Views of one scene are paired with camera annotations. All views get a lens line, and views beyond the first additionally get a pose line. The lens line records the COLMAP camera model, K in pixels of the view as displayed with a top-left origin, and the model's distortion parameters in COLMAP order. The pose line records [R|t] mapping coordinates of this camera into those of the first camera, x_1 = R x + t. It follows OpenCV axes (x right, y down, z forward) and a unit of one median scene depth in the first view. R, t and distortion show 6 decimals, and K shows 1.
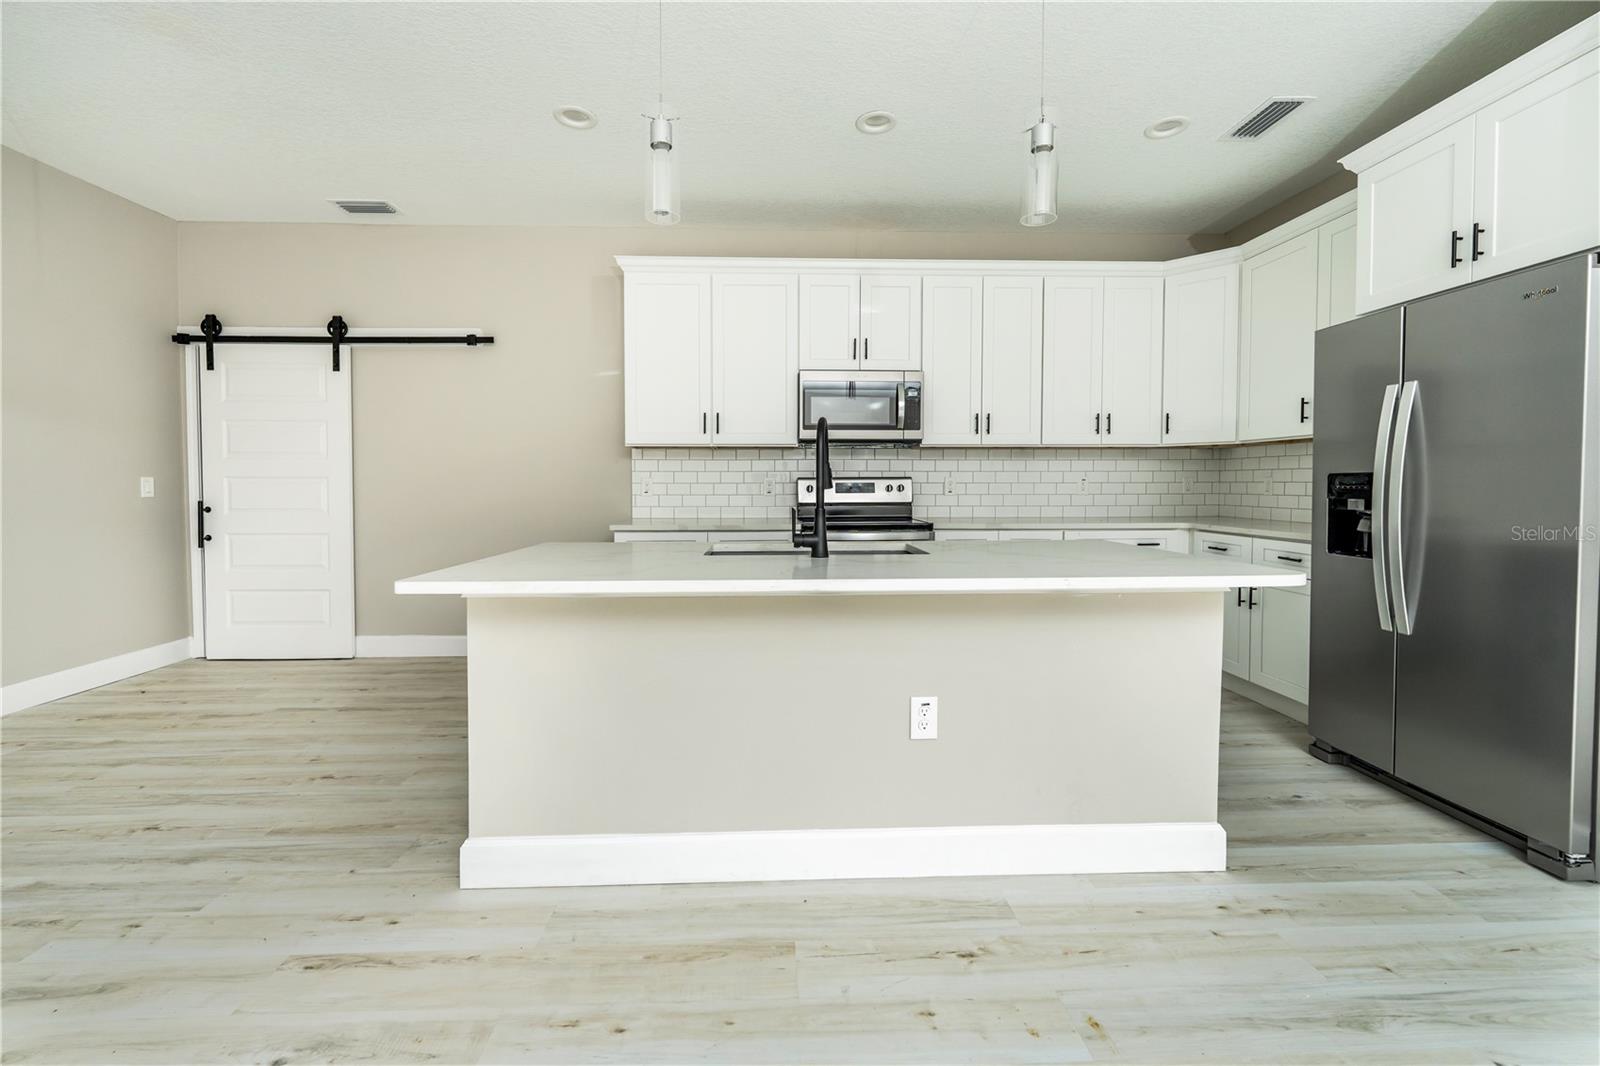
lens RADIAL K [[657.6, 0, 795.7], [0, 657.6, 499.4], [0, 0, 1]] dist [-0.002418, 0.000069]
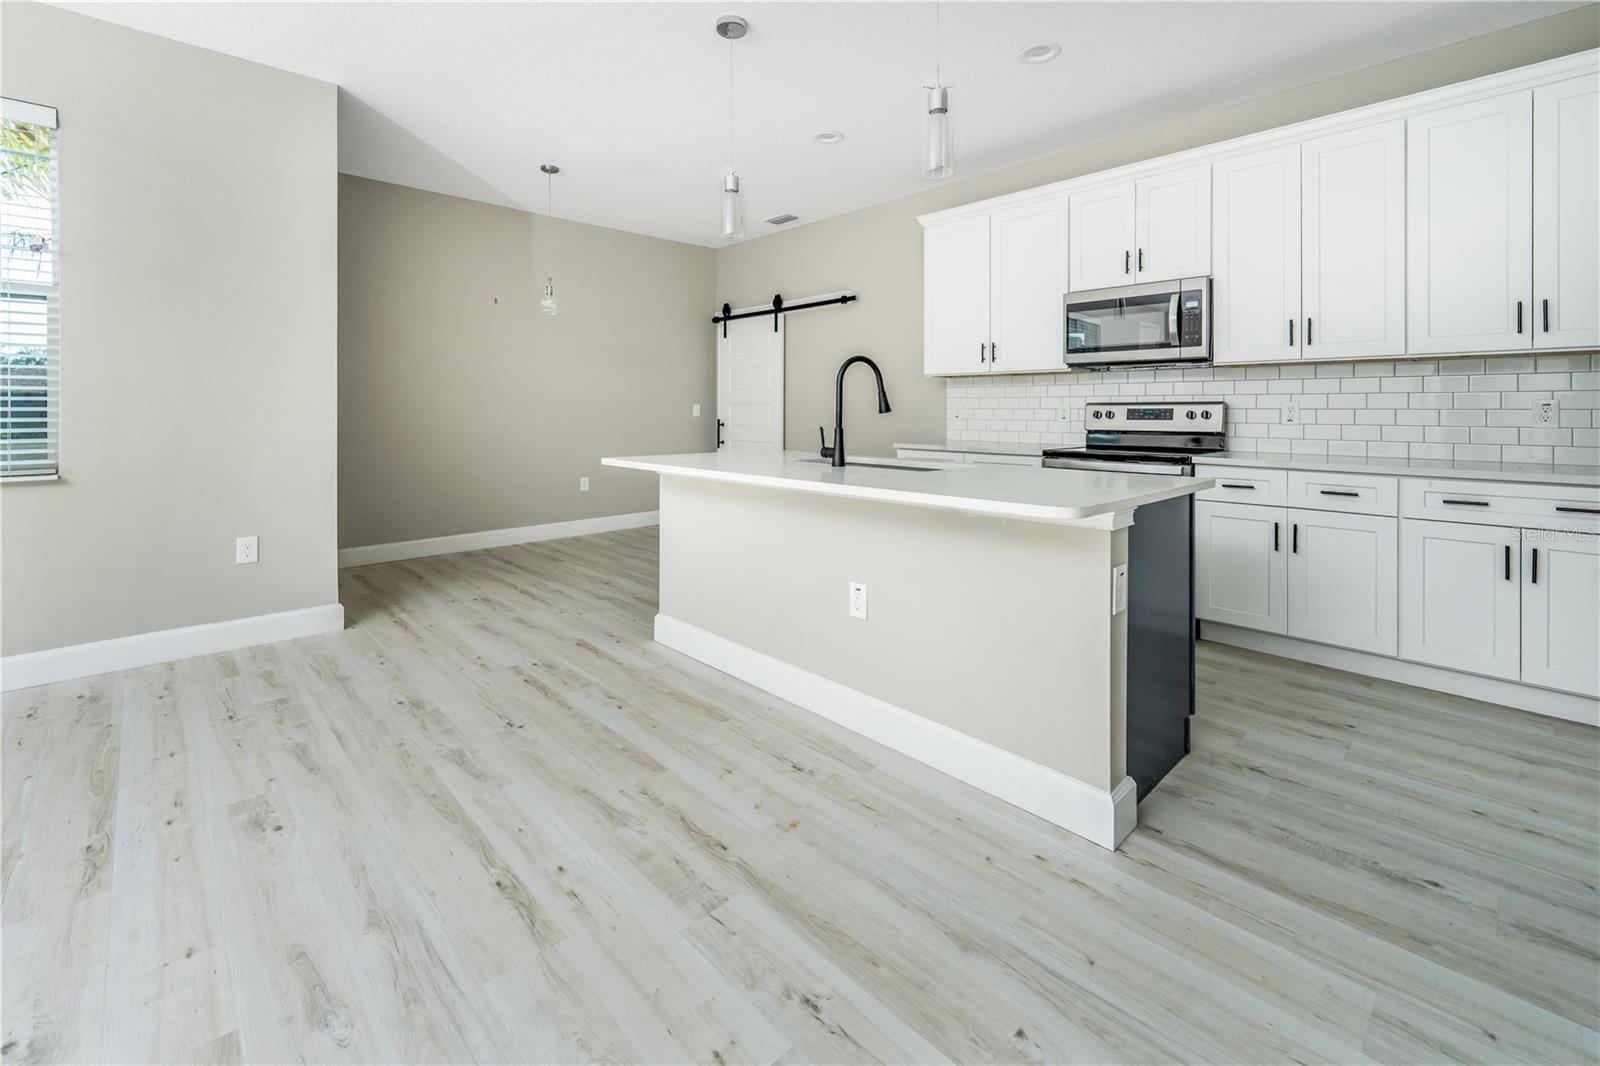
lens RADIAL K [[690.1, 0, 797.5], [0, 690.1, 403.9], [0, 0, 1]] dist [-0.000211, -0.000710]
pose [[0.658023, -0.004038, -0.752987, 0.520301], [-0.019762, 0.999549, -0.022629, -0.000946], [0.752738, 0.029771, 0.657646, 0.028547]]
